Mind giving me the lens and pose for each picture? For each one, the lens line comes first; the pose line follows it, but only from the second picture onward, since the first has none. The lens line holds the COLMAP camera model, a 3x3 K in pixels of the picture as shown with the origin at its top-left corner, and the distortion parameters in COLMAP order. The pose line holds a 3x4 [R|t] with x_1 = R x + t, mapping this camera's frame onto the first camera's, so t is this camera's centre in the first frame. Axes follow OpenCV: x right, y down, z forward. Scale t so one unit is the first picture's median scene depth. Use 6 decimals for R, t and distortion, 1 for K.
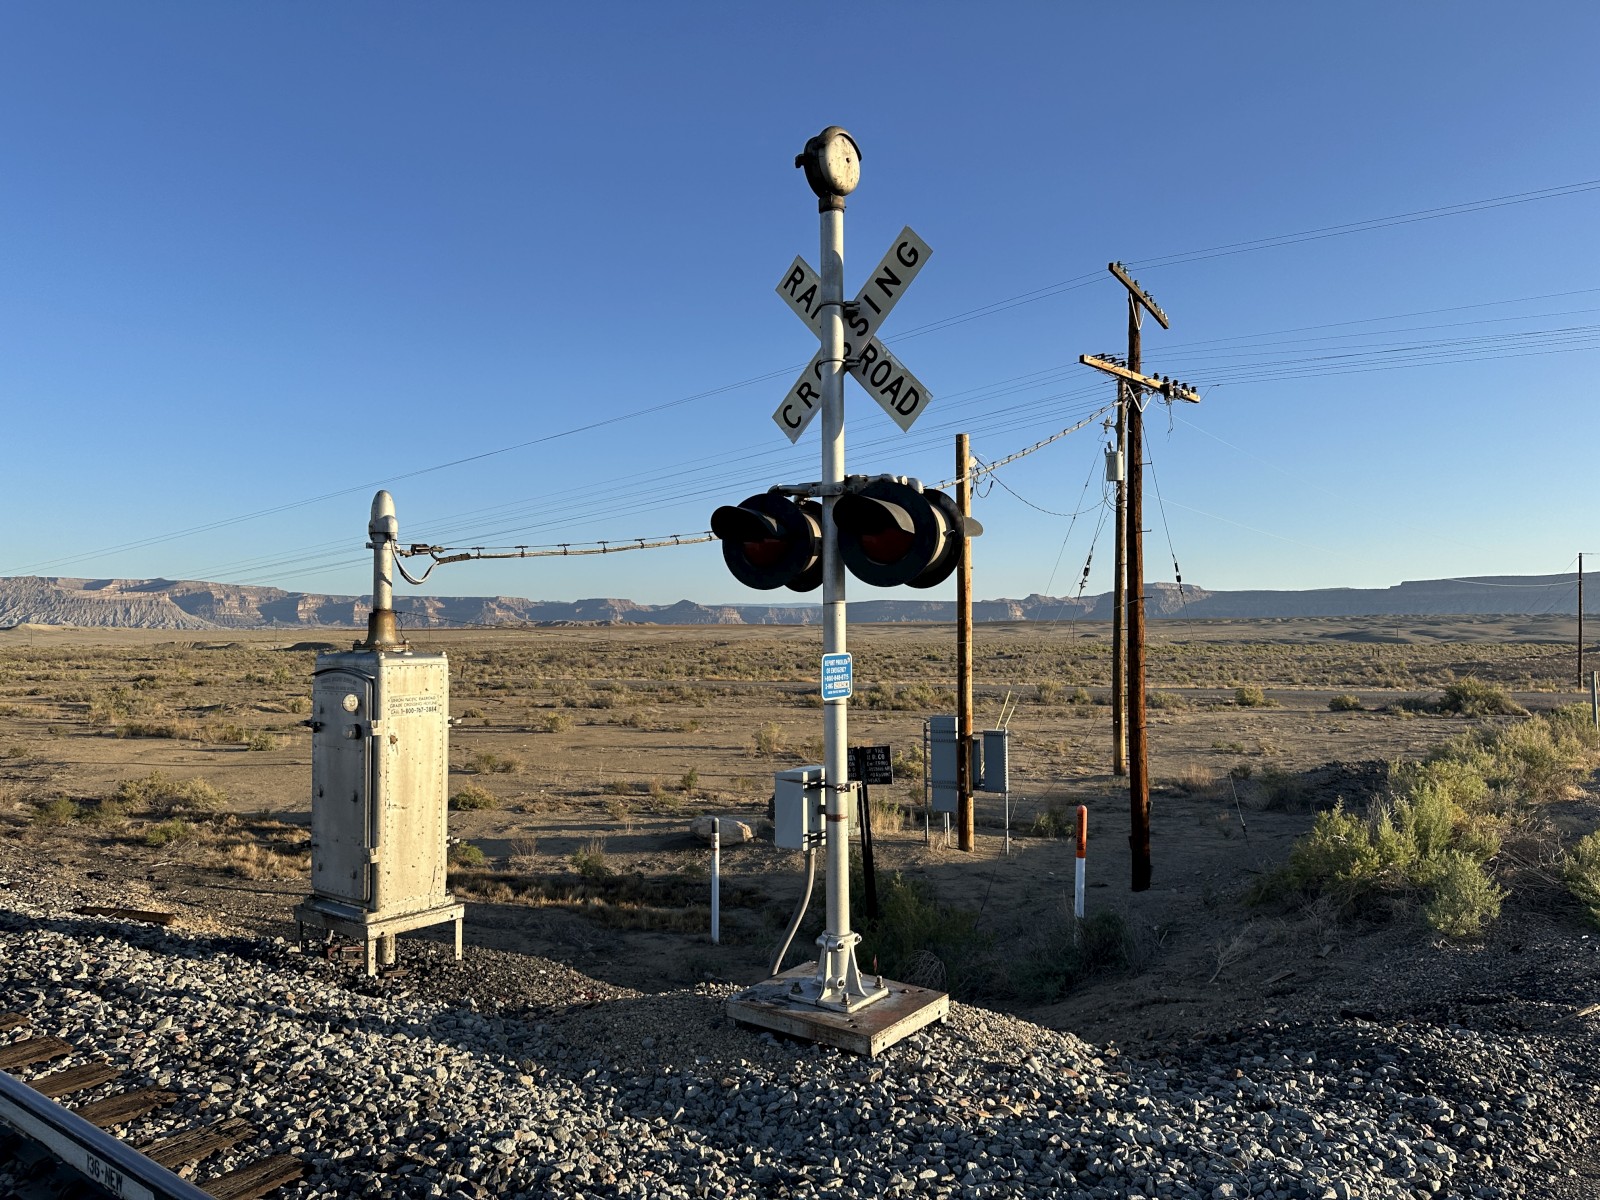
lens RADIAL K [[1154.0, 0, 787.8], [0, 1154.0, 596.6], [0, 0, 1]] dist [0.022711, -0.015233]
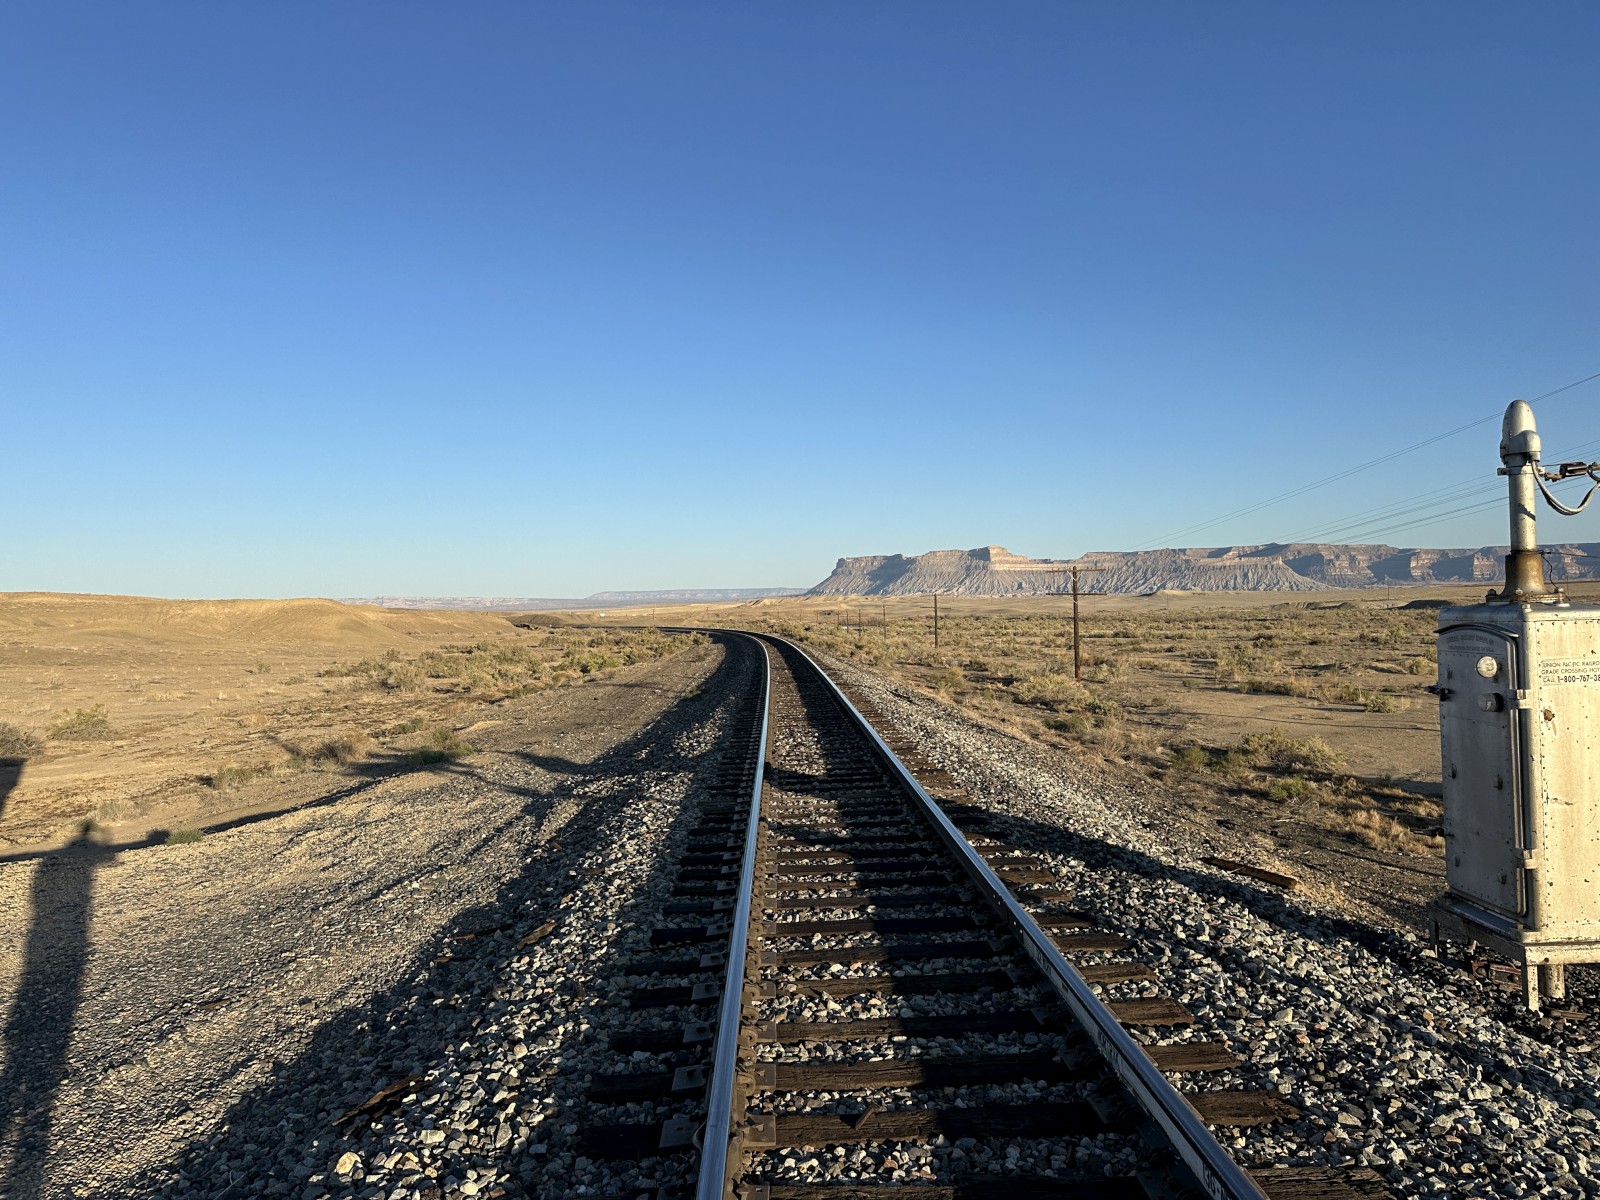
lens RADIAL K [[1111.3, 0, 797.9], [0, 1111.3, 596.7], [0, 0, 1]] dist [-0.002697, -0.008165]
pose [[0.617450, -0.028207, -0.786105, -0.062882], [0.054265, 0.998503, 0.006794, 0.011031], [0.784736, -0.046853, 0.618056, 0.141390]]
